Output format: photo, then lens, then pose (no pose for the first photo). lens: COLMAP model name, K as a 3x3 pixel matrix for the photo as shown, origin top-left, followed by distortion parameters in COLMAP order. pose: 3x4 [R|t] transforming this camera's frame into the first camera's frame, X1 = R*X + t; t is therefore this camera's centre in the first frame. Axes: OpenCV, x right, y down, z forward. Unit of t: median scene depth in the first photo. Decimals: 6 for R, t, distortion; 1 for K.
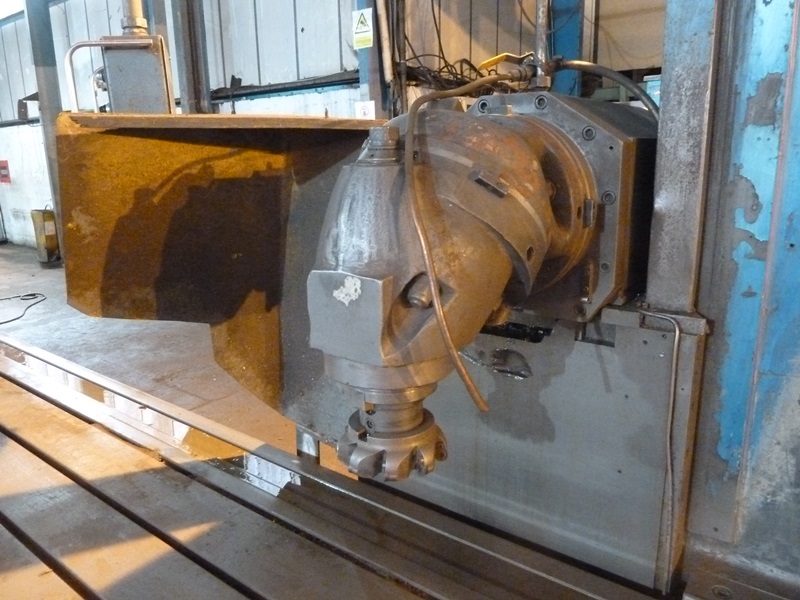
lens RADIAL K [[598.7, 0, 400.2], [0, 598.7, 293.0], [0, 0, 1]] dist [-0.030908, -0.006629]
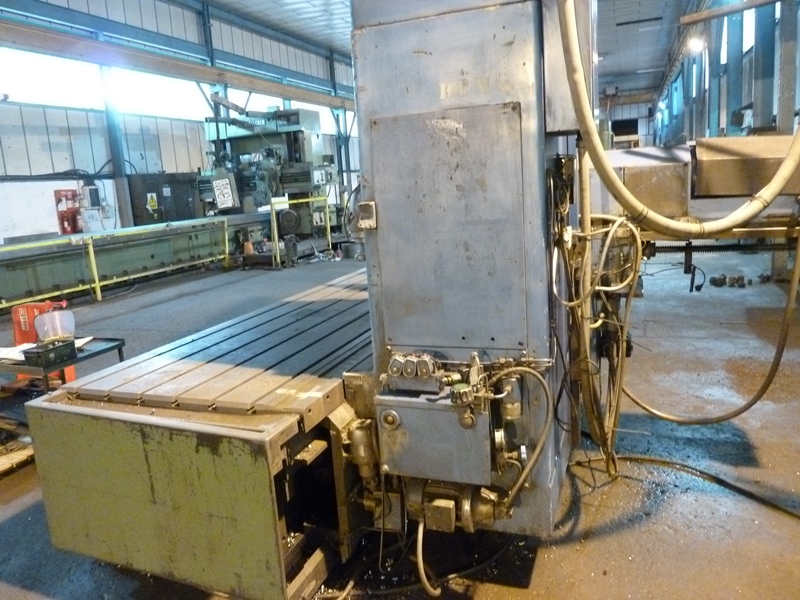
lens RADIAL K [[598.7, 0, 398.1], [0, 598.7, 294.1], [0, 0, 1]] dist [-0.030908, -0.006629]
pose [[0.275666, 0.178788, -0.944480, 0.502971], [-0.159333, 0.977458, 0.138526, -0.012778], [0.947956, 0.112300, 0.297939, 0.001274]]
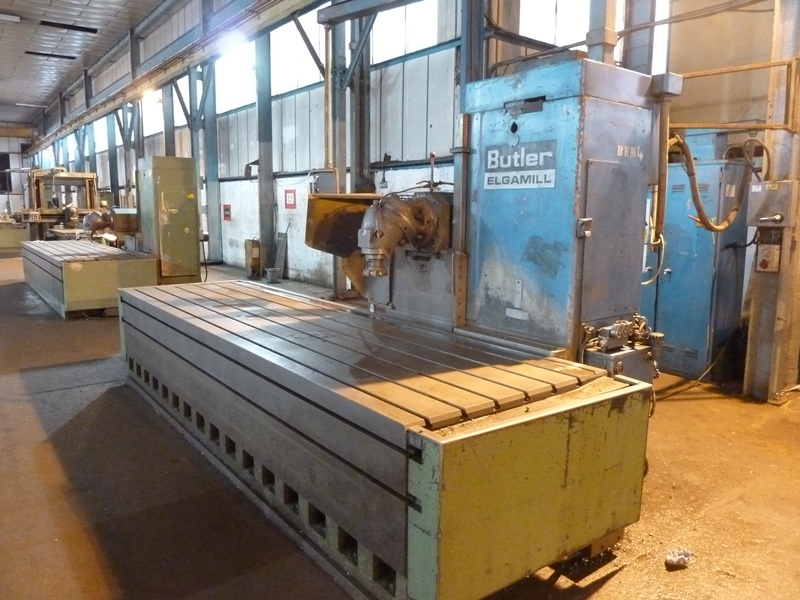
lens RADIAL K [[598.7, 0, 399.7], [0, 598.7, 297.5], [0, 0, 1]] dist [-0.030908, -0.006629]
pose [[0.963533, 0.070750, -0.258067, 0.162259], [-0.091736, 0.993306, -0.070192, 0.091061], [0.251373, 0.091307, 0.963574, -0.392717]]
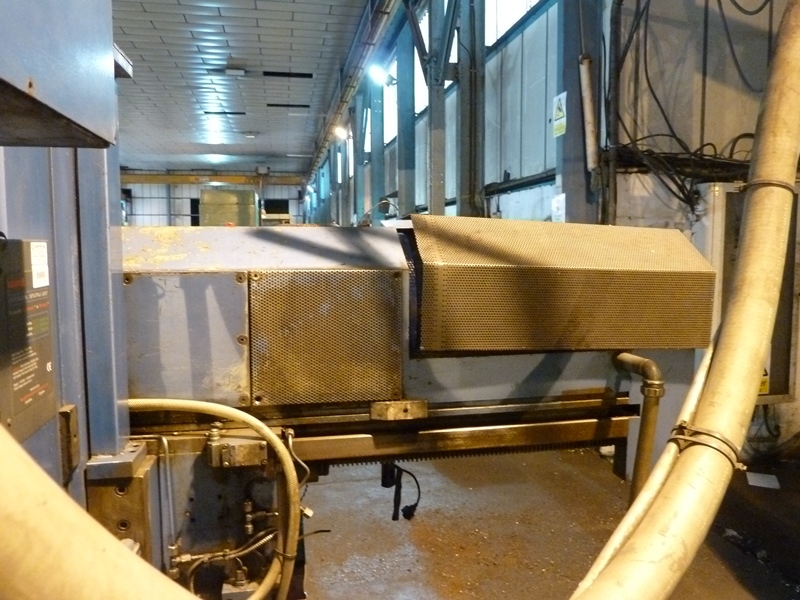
lens RADIAL K [[598.7, 0, 398.6], [0, 598.7, 298.3], [0, 0, 1]] dist [-0.030908, -0.006629]
pose [[0.740936, 0.078780, -0.666939, 0.282765], [-0.165371, 0.983919, -0.067498, -0.054440], [0.650896, 0.160304, 0.742049, 0.167015]]
